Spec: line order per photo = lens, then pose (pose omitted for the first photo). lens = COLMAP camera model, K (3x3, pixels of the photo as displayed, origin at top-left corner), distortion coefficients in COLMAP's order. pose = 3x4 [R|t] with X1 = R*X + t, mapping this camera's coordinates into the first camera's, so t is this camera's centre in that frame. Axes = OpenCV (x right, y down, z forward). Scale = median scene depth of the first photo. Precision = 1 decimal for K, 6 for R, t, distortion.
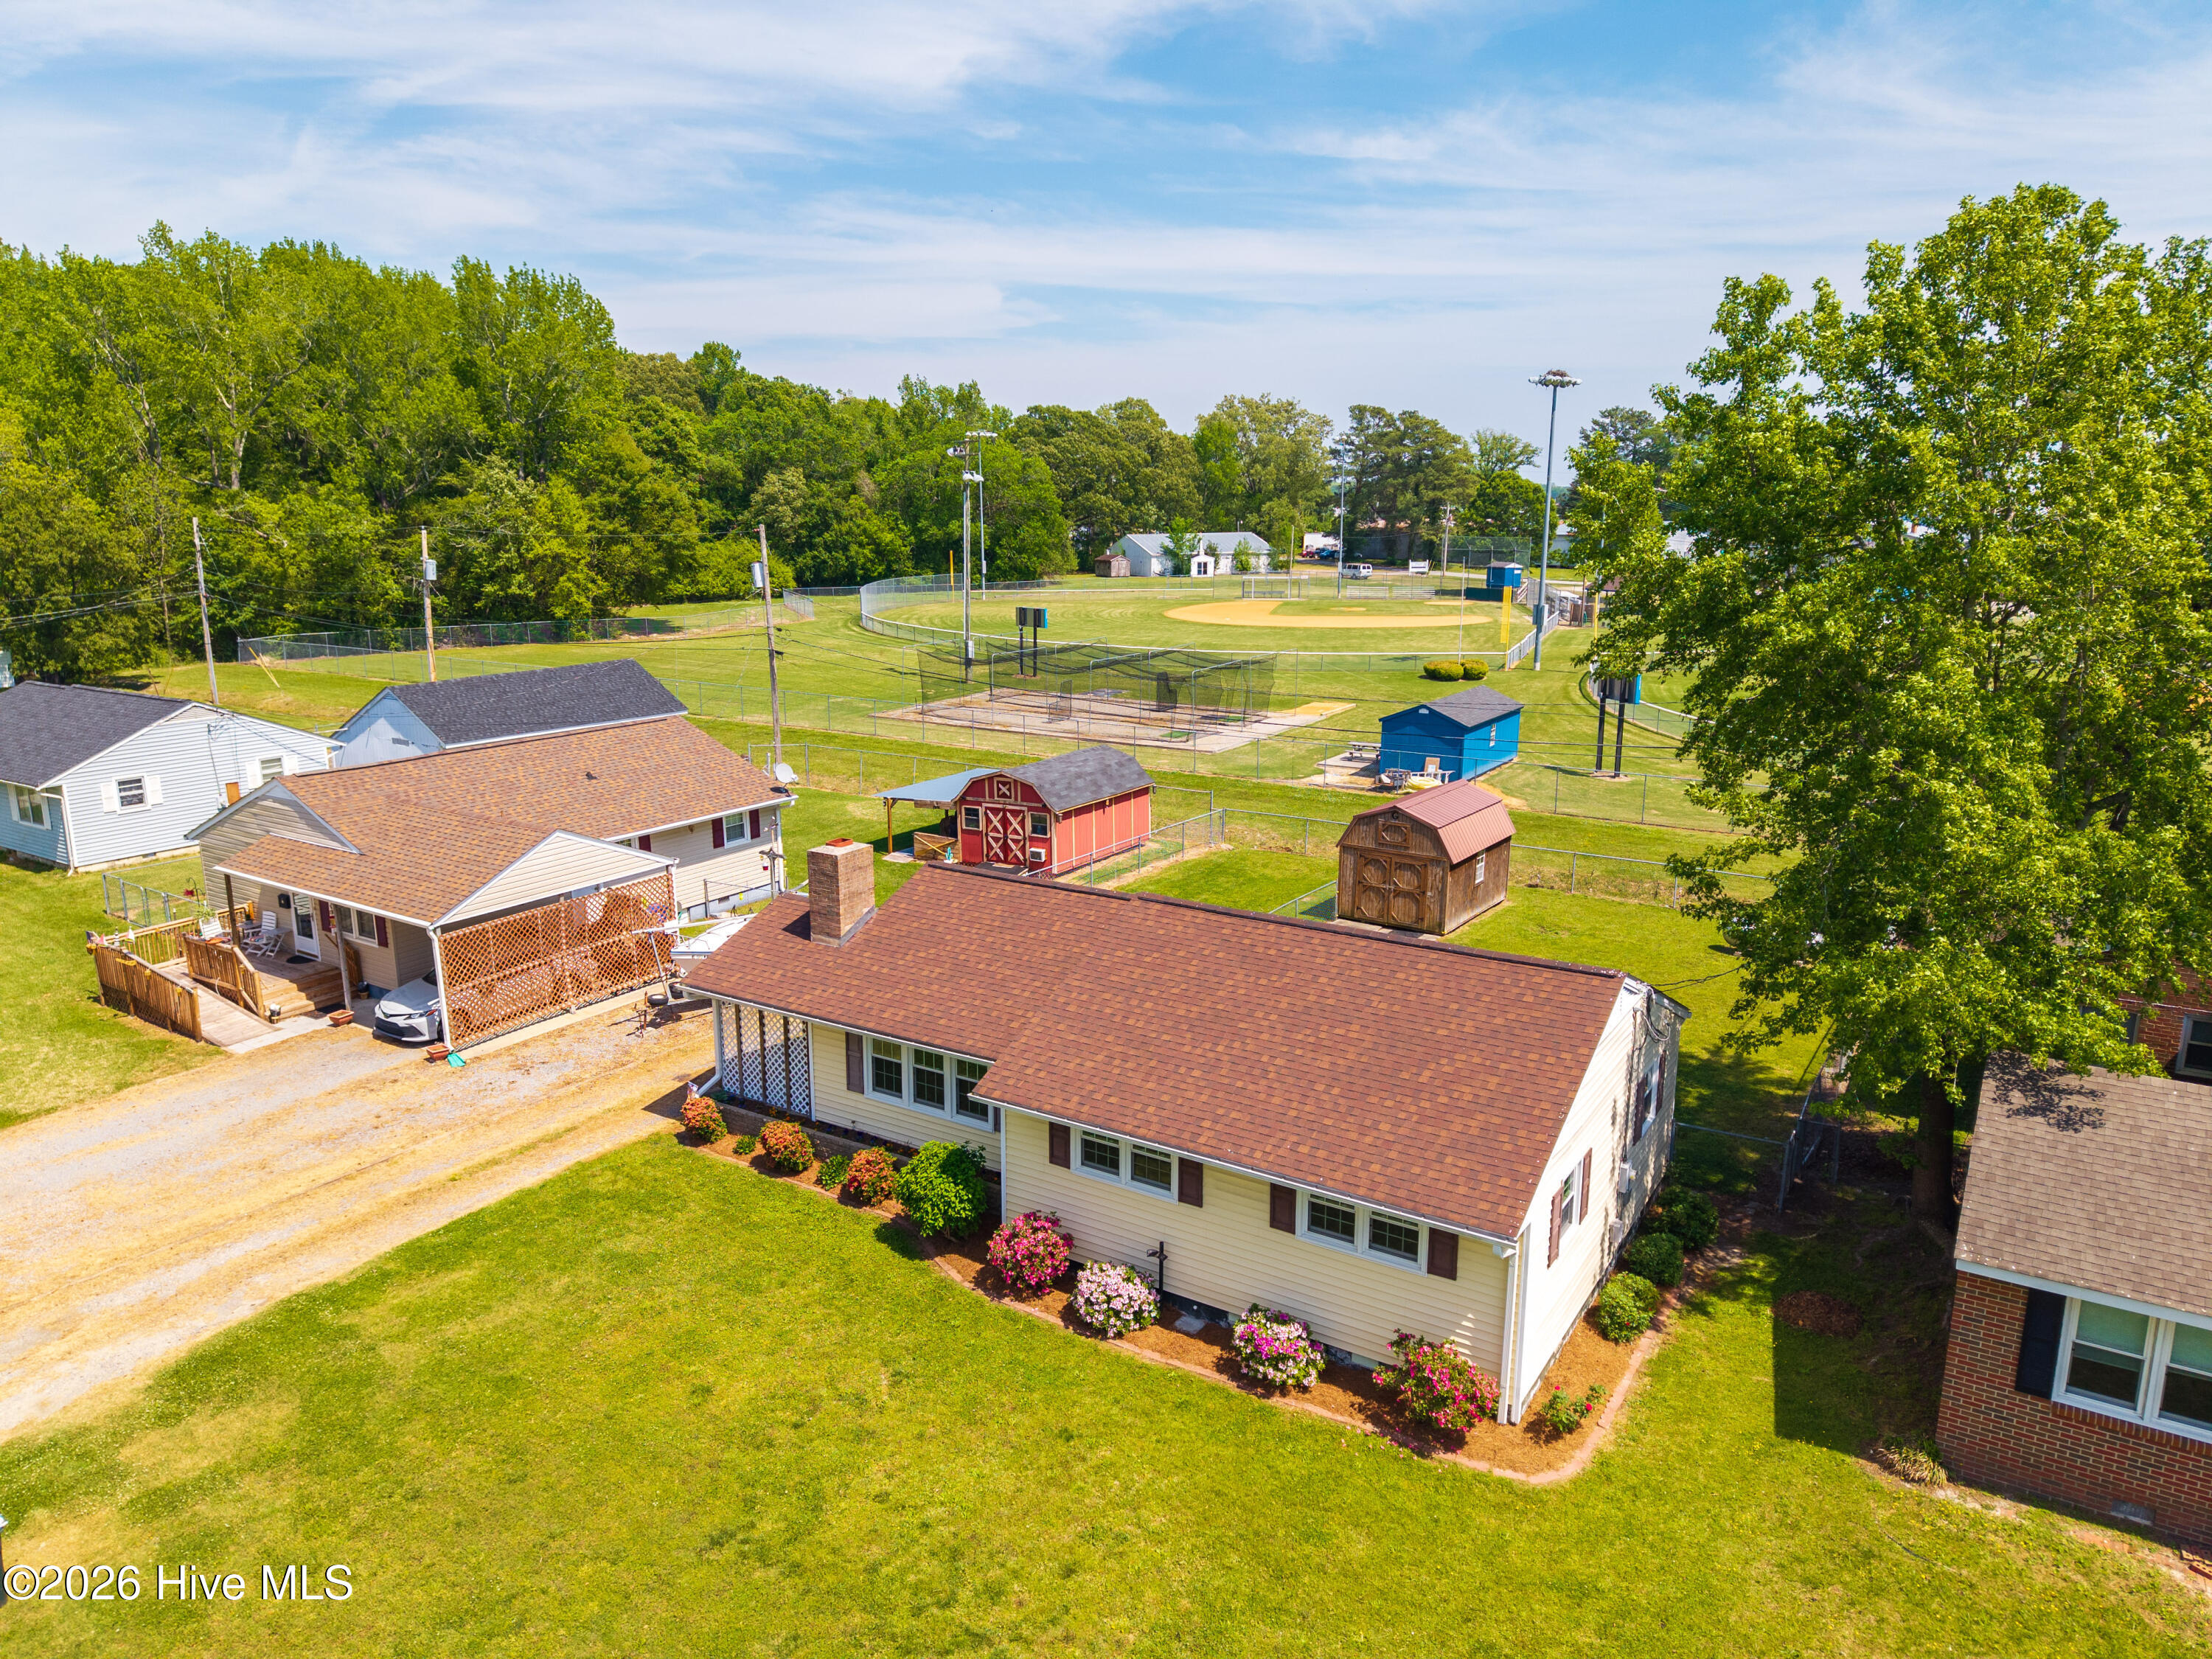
lens RADIAL K [[1471.4, 0, 1106.0], [0, 1471.4, 829.5], [0, 0, 1]] dist [0.006386, -0.001294]
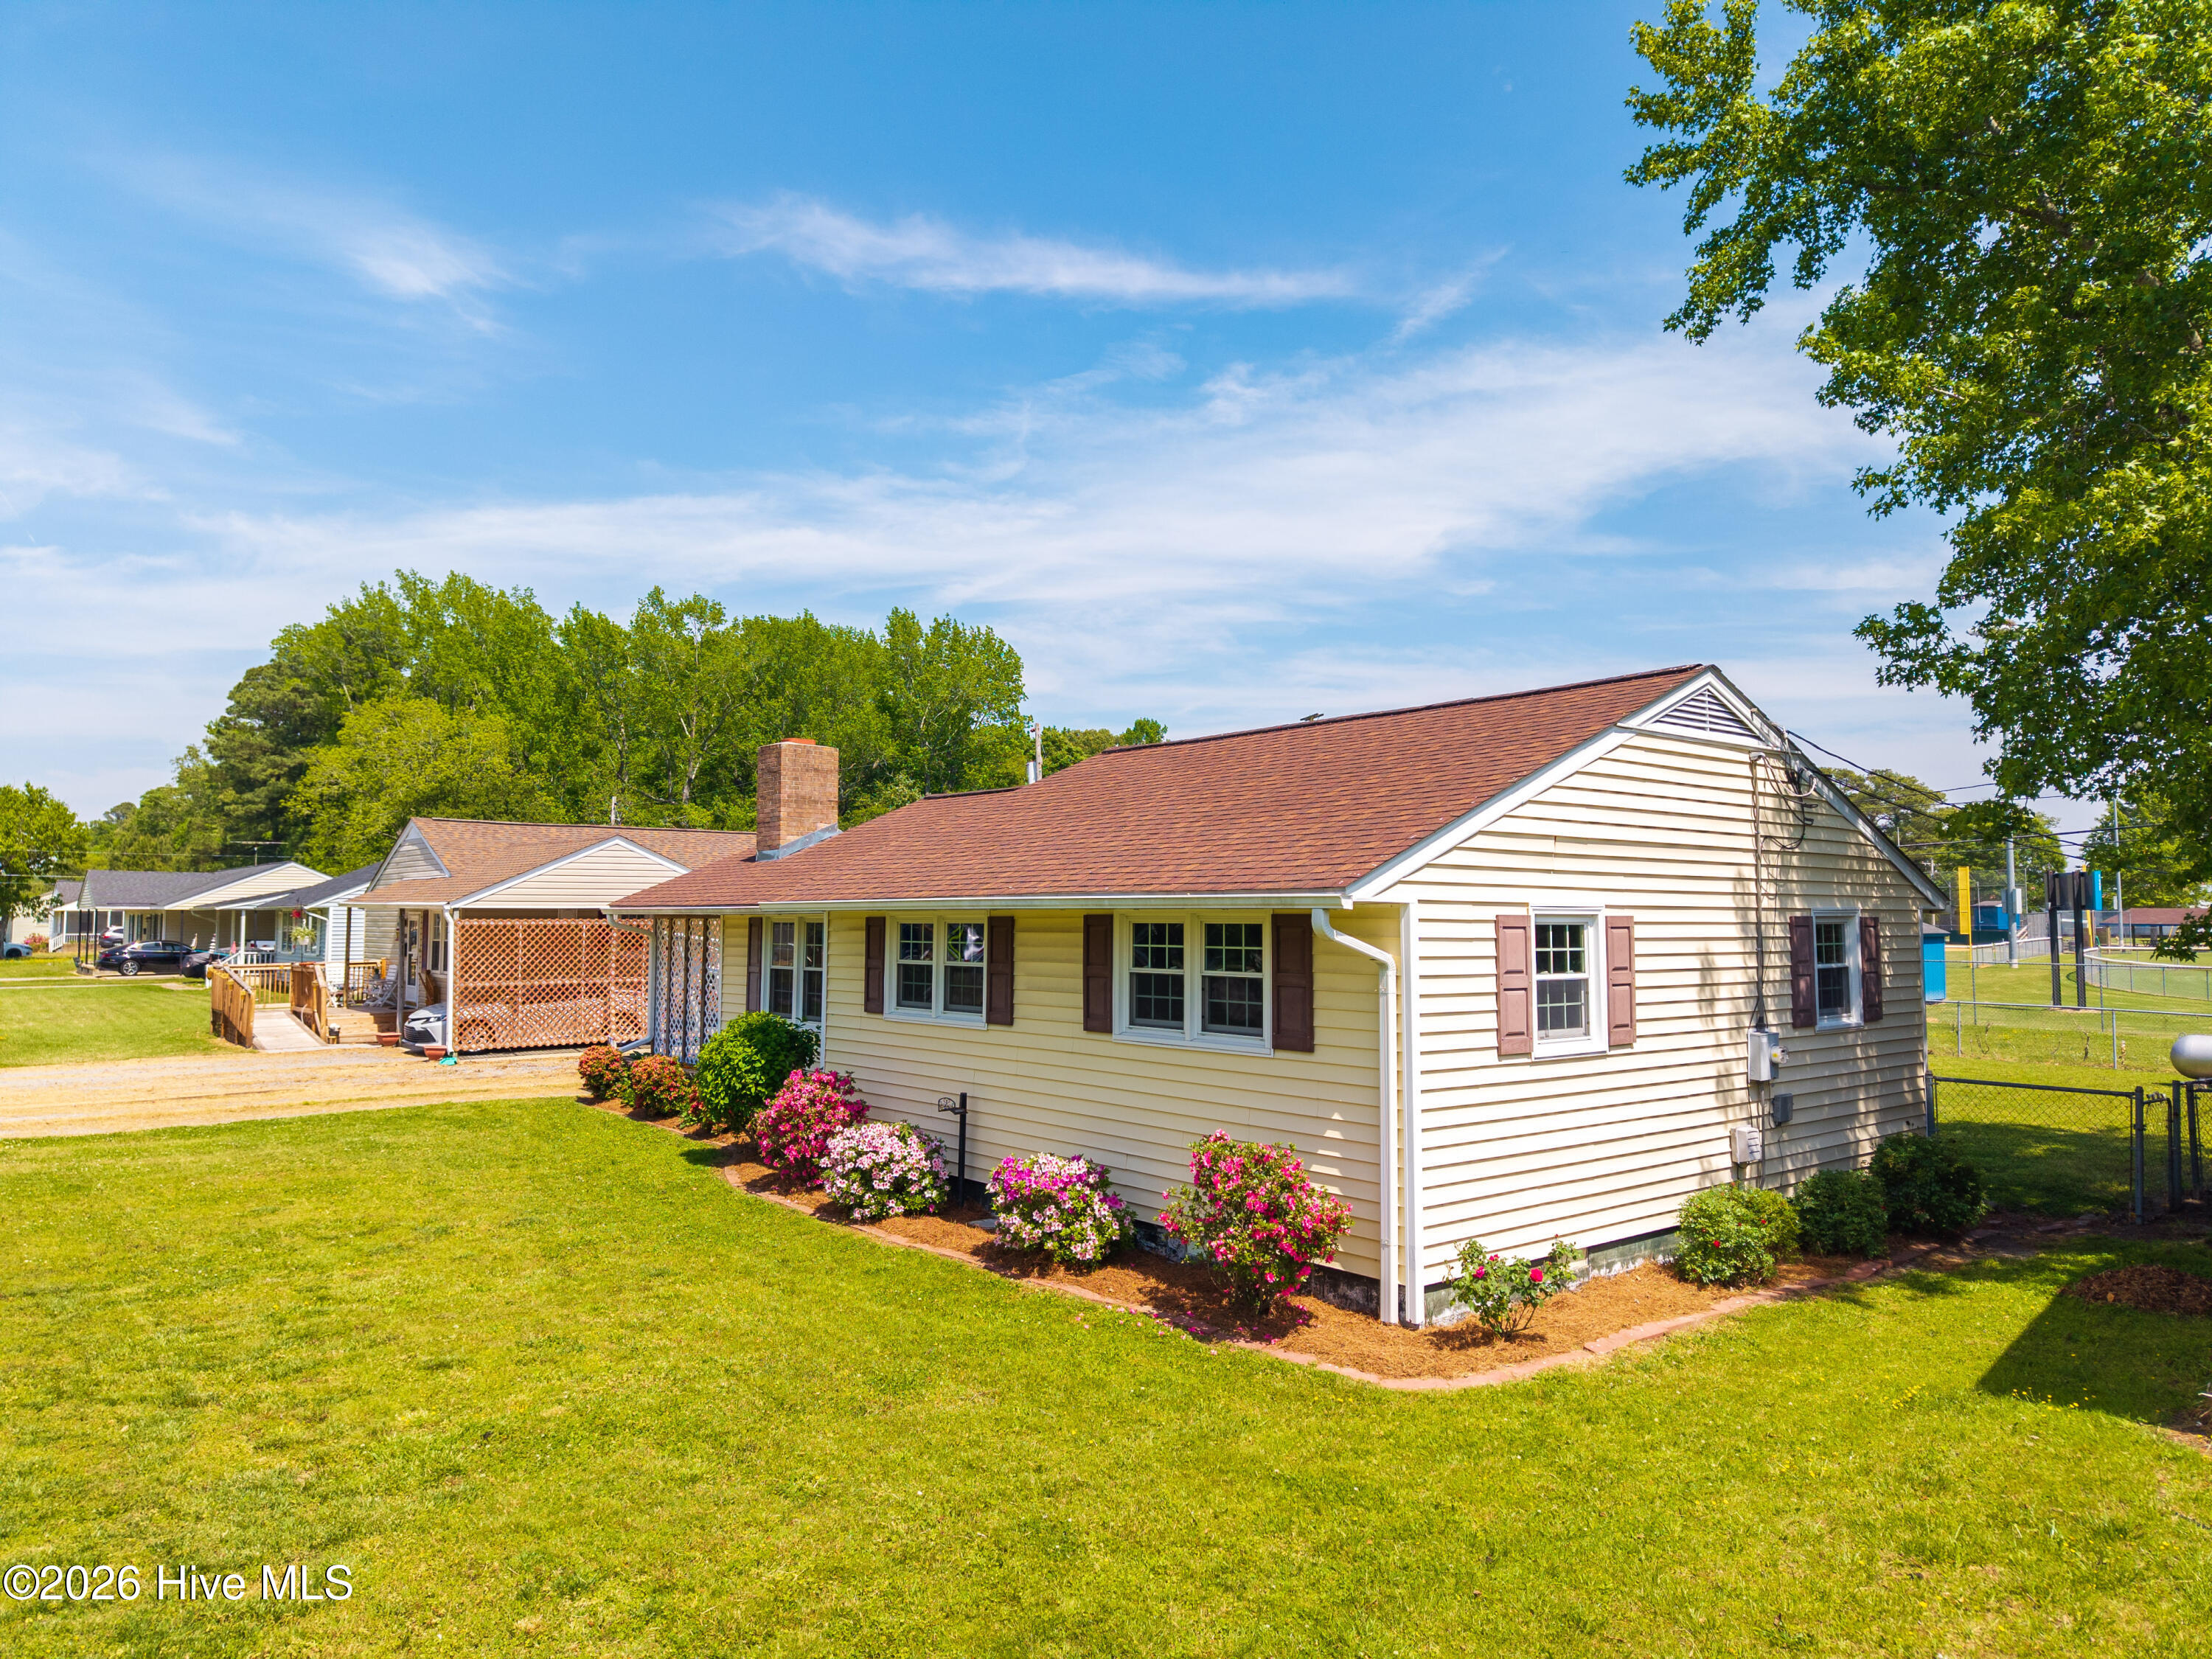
lens RADIAL K [[1471.4, 0, 1106.0], [0, 1471.4, 829.5], [0, 0, 1]] dist [0.006386, -0.001294]
pose [[0.953310, -0.017148, -0.301507, 0.244462], [-0.066462, 0.961995, -0.264854, 0.277385], [0.294590, 0.272526, 0.915940, 0.320799]]
